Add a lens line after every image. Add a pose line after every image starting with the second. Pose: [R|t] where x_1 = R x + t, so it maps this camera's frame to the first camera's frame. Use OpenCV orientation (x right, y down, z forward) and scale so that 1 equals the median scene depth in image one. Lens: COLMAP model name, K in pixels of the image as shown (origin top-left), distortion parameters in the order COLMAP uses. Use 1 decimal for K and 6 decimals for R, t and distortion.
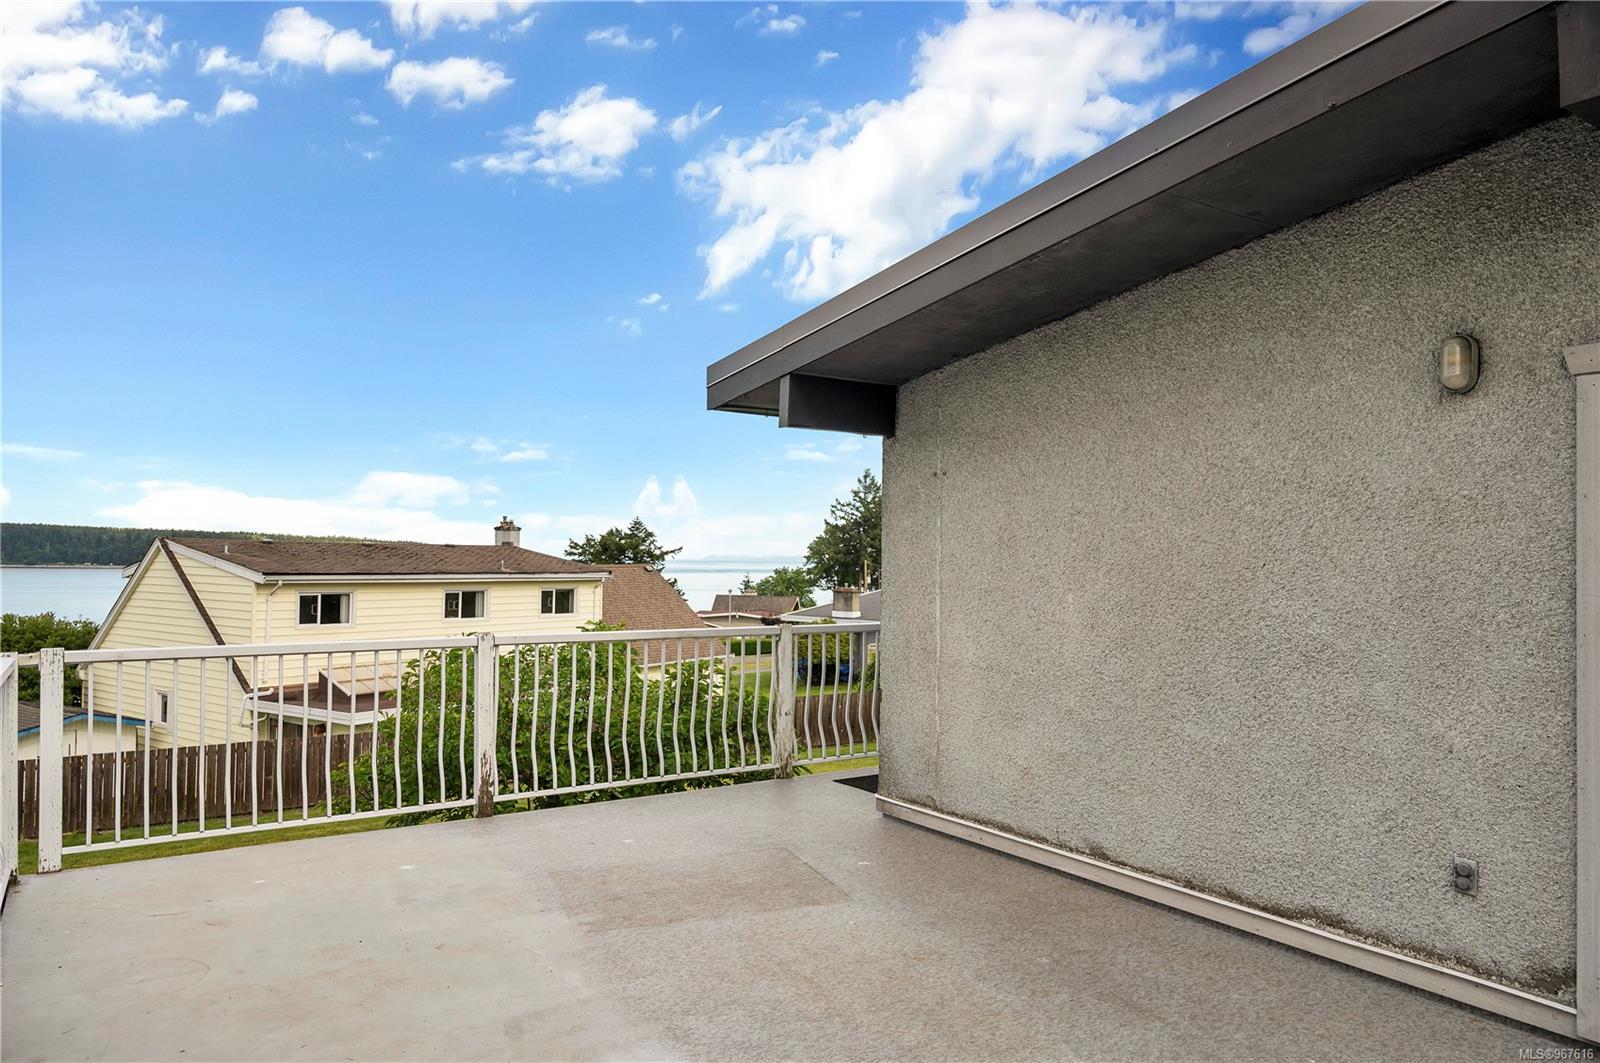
lens RADIAL K [[1087.2, 0, 798.3], [0, 1087.2, 537.1], [0, 0, 1]] dist [-0.003239, 0.006280]
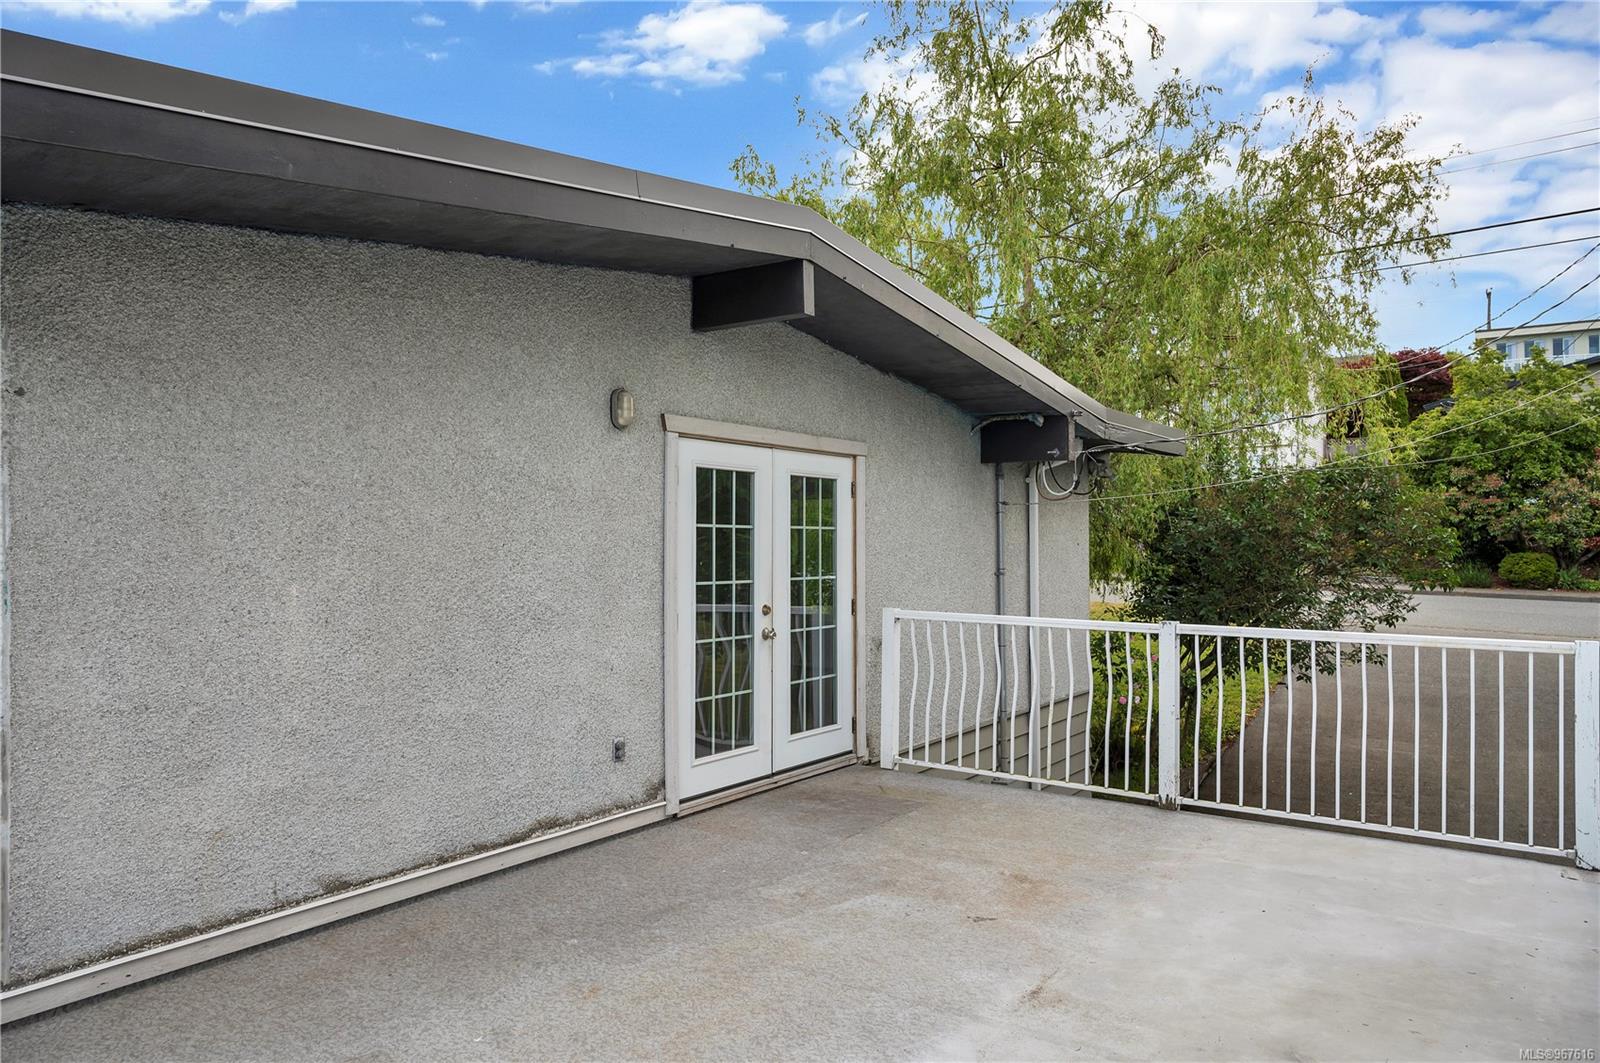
lens RADIAL K [[1087.2, 0, 801.4], [0, 1087.2, 535.4], [0, 0, 1]] dist [-0.003239, 0.006280]
pose [[-0.371445, -0.002876, 0.928451, -0.737490], [-0.019776, 0.999793, -0.004815, 0.014758], [-0.928244, -0.020150, -0.371425, 1.116585]]
